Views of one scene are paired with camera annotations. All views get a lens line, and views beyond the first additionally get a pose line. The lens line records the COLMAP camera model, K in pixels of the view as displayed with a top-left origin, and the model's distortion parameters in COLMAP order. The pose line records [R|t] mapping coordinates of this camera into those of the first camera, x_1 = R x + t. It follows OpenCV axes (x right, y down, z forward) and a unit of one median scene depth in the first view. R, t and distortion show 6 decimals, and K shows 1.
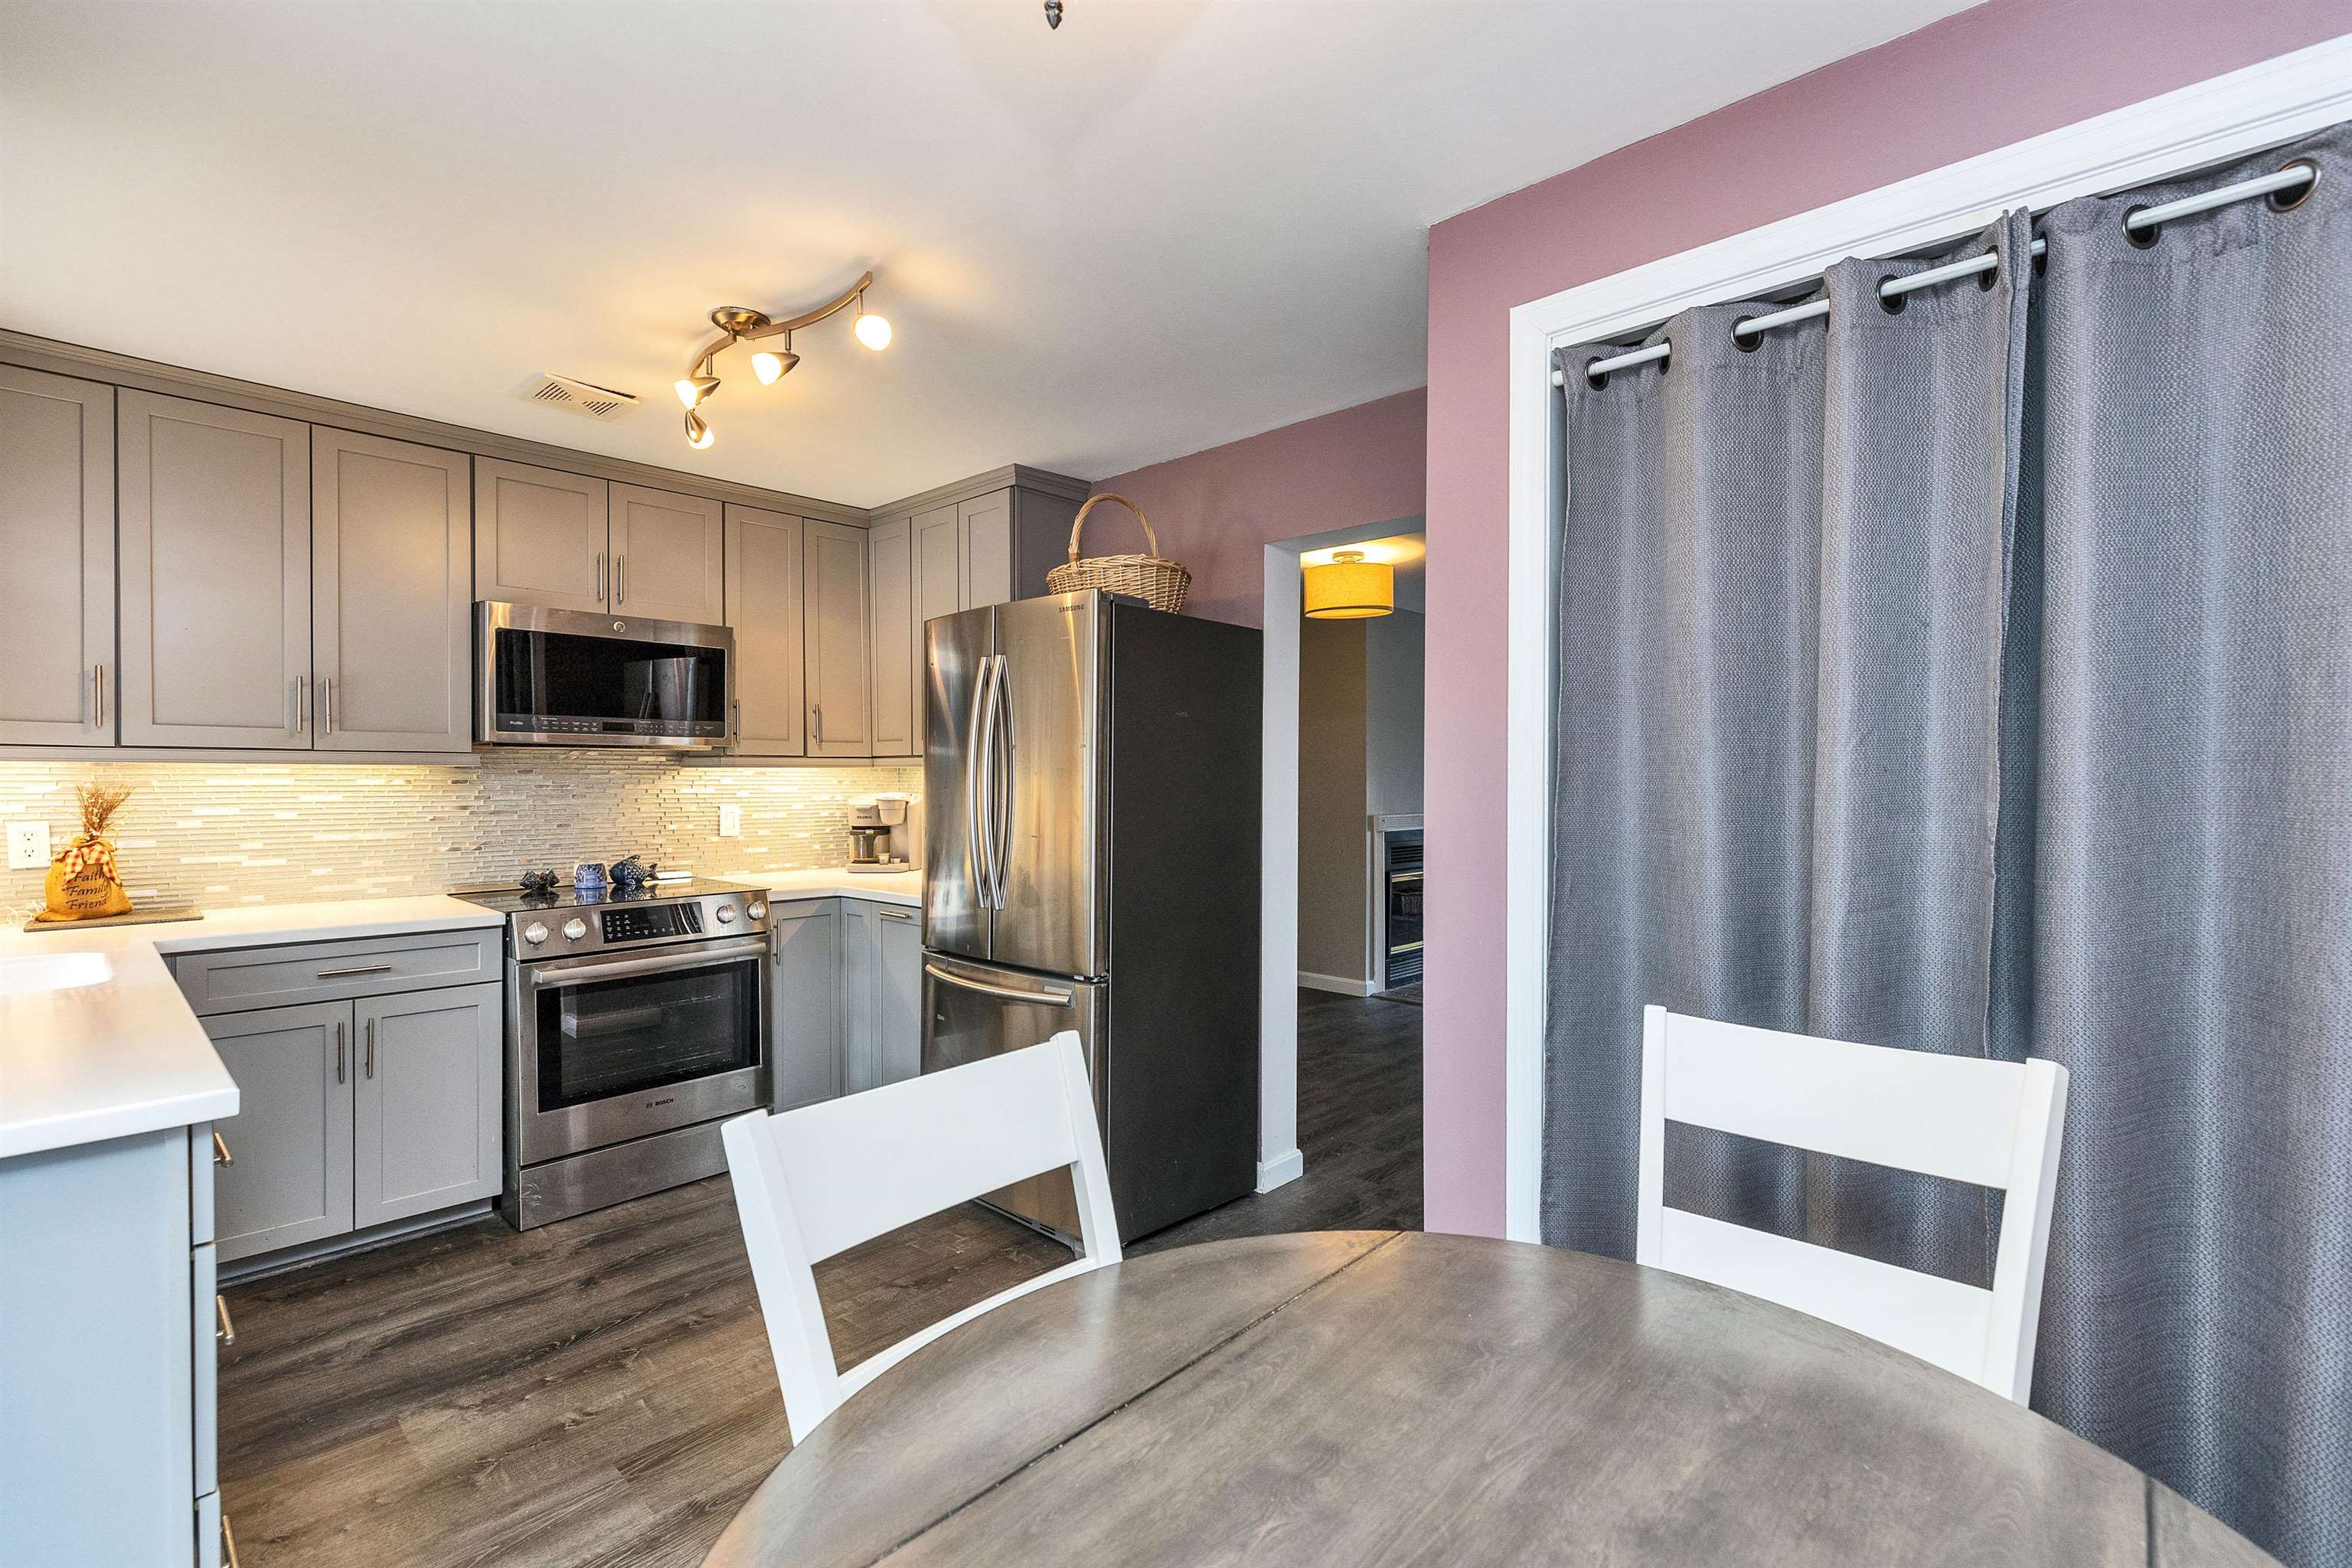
lens RADIAL K [[1046.7, 0, 1181.0], [0, 1046.7, 786.3], [0, 0, 1]] dist [0.001571, 0.000347]
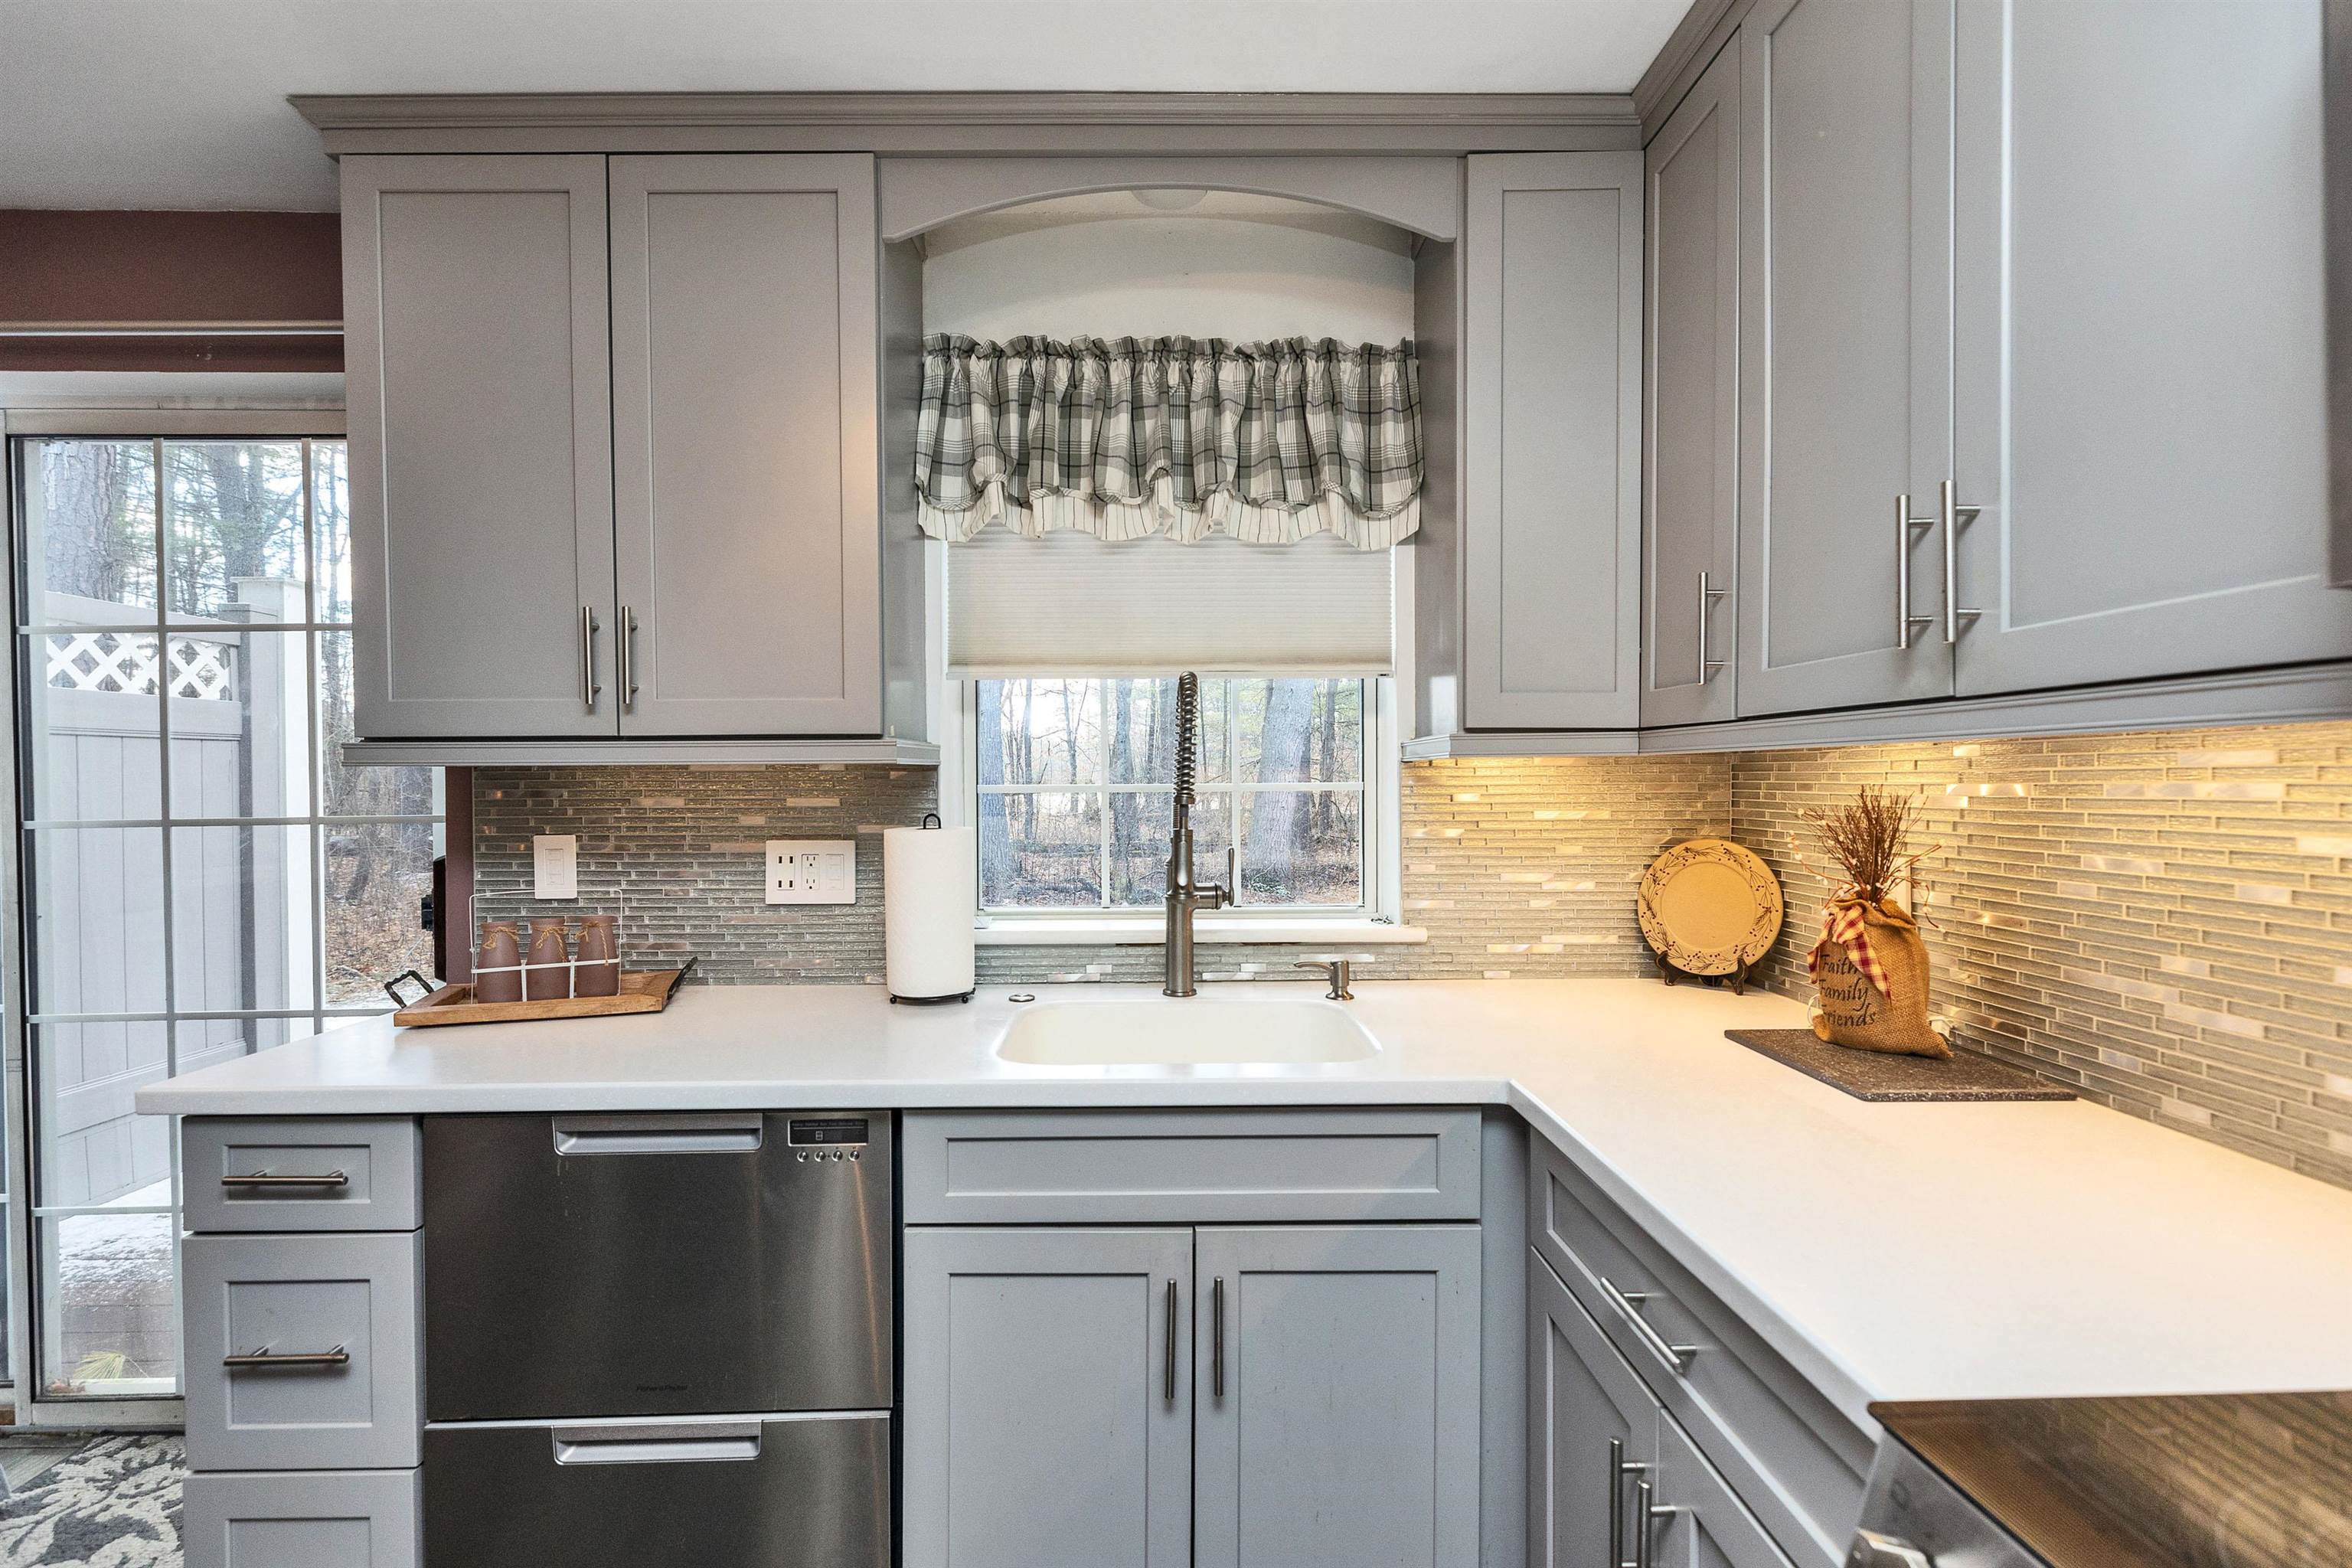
lens RADIAL K [[1058.9, 0, 1172.5], [0, 1058.9, 795.4], [0, 0, 1]] dist [0.003198, -0.001442]
pose [[-0.724814, 0.011472, -0.688849, -0.369216], [-0.003873, 0.999778, 0.020725, -0.008312], [0.688934, 0.017689, -0.724608, 0.989085]]
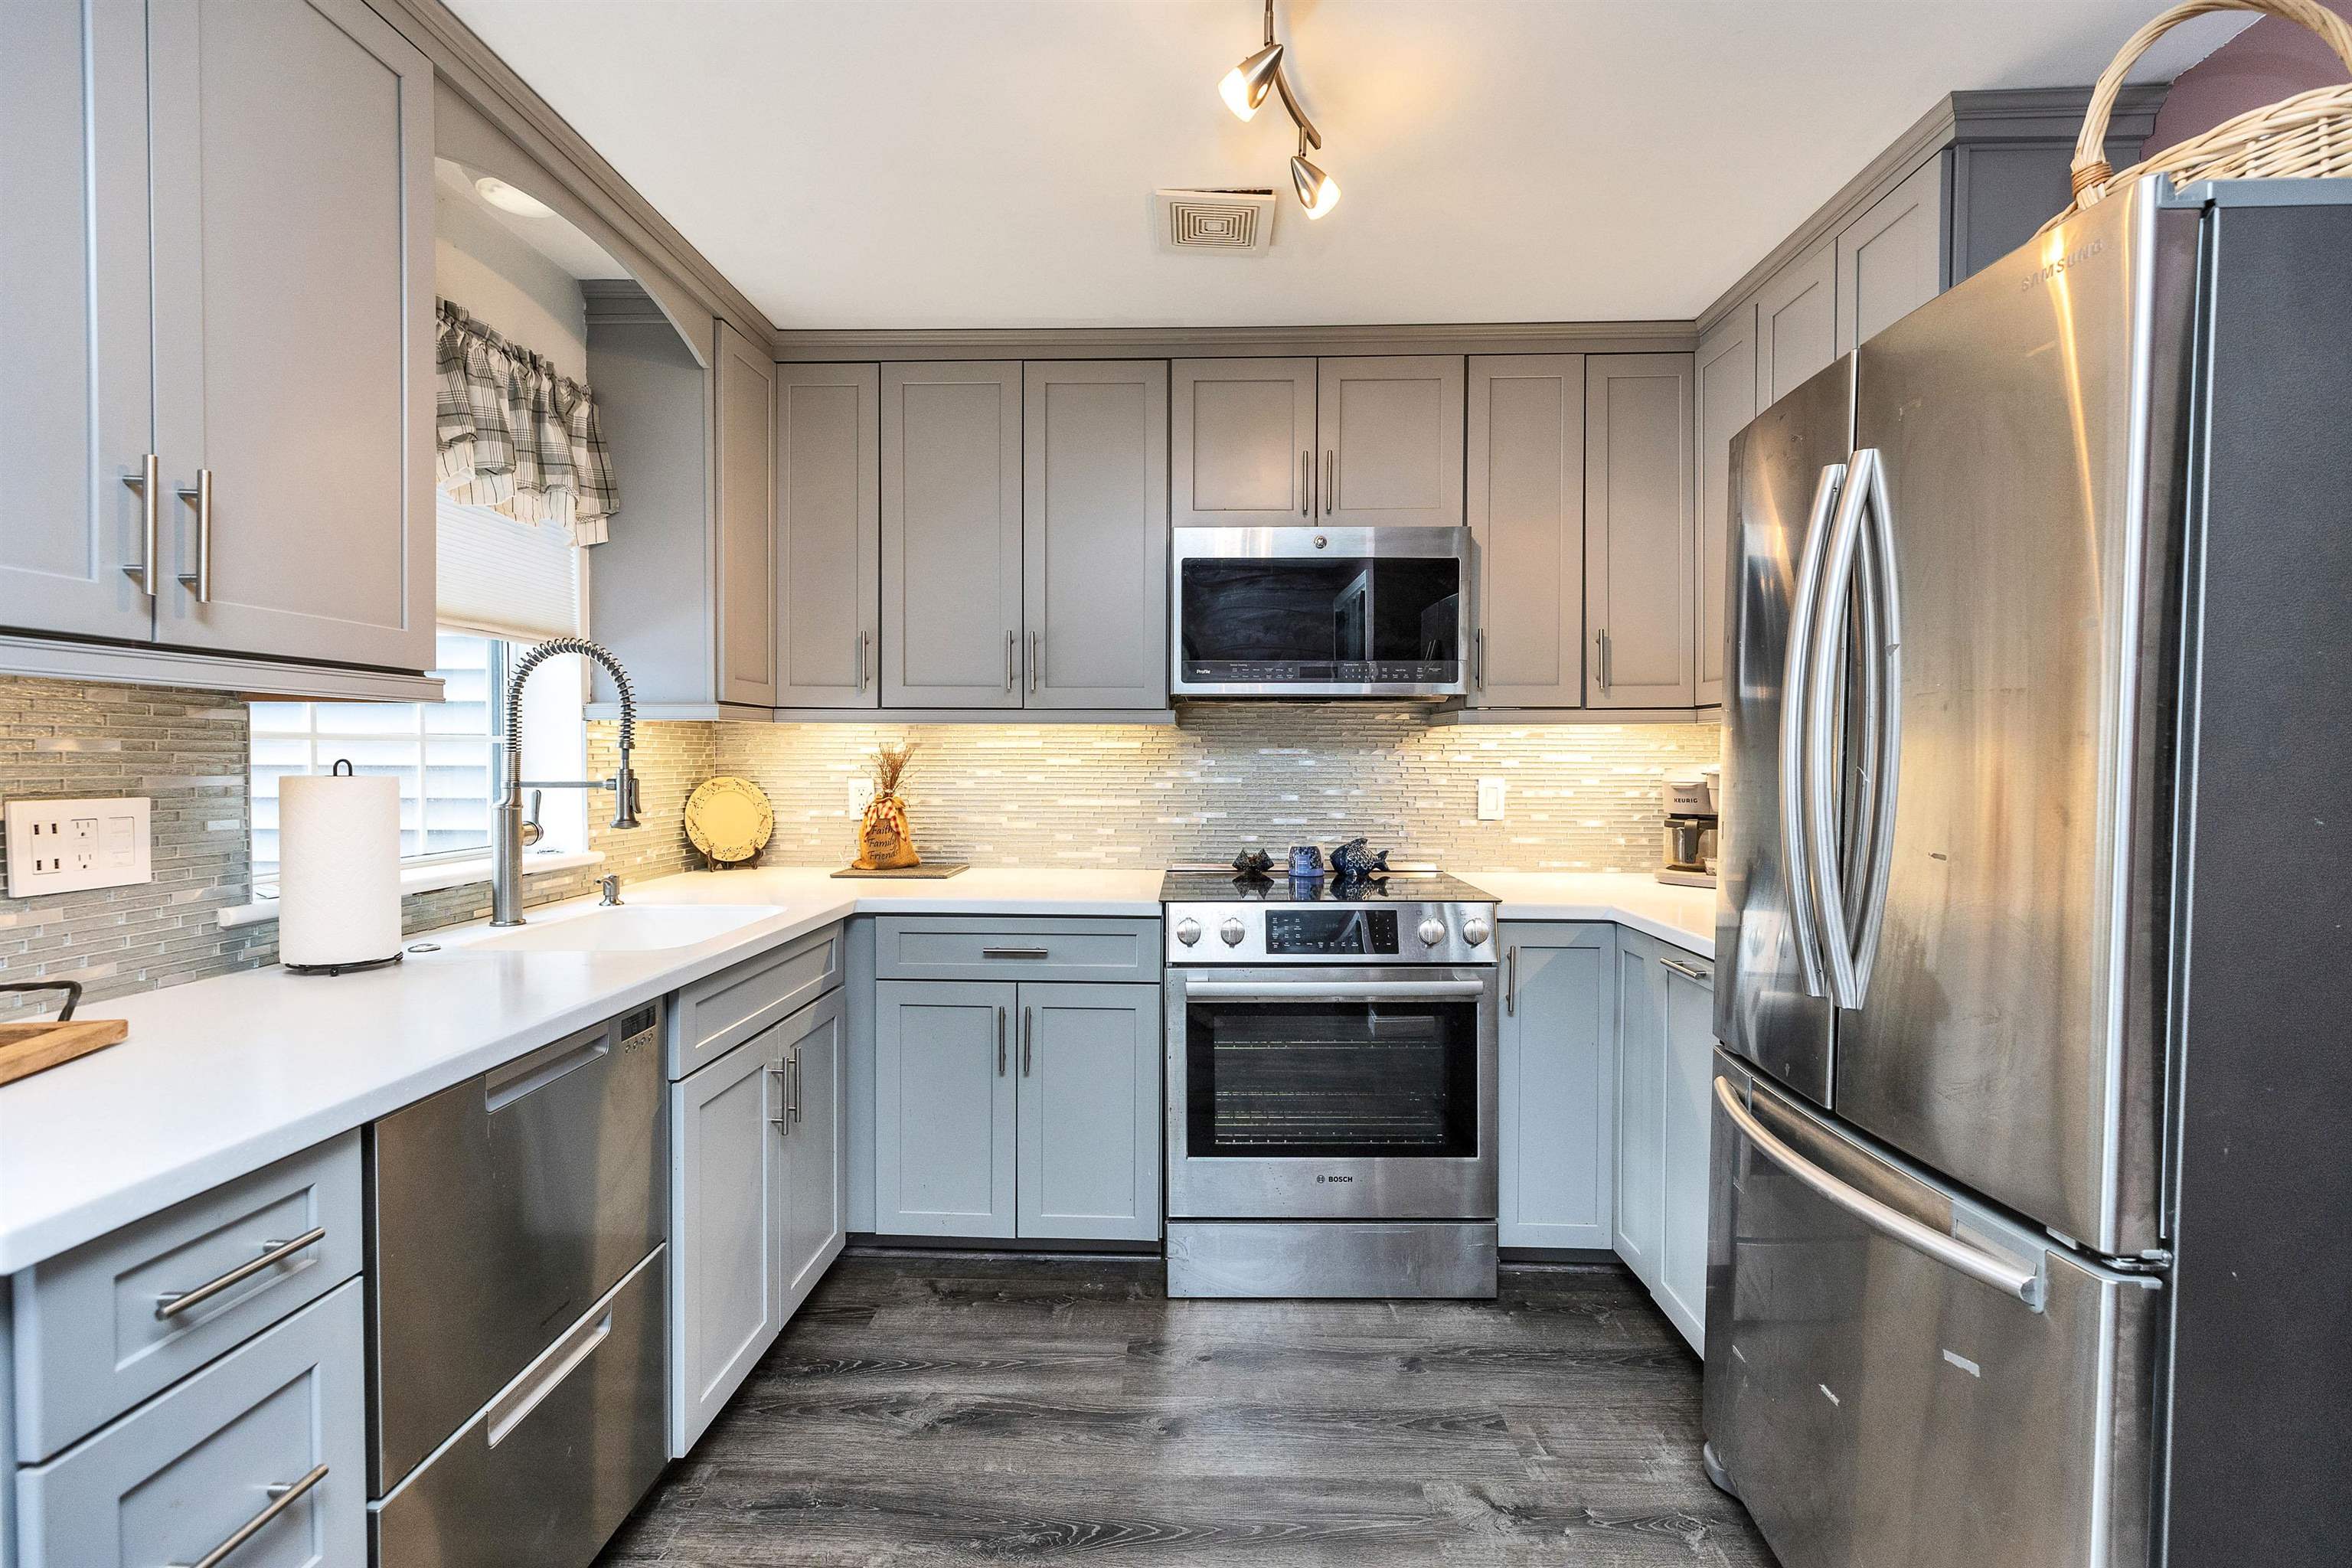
lens RADIAL K [[1047.0, 0, 1181.8], [0, 1047.0, 781.6], [0, 0, 1]] dist [0.002704, 0.000188]
pose [[0.656264, 0.017731, -0.754323, -0.020249], [-0.008573, 0.999835, 0.016044, 0.013630], [0.754483, -0.004062, 0.656307, 0.449614]]
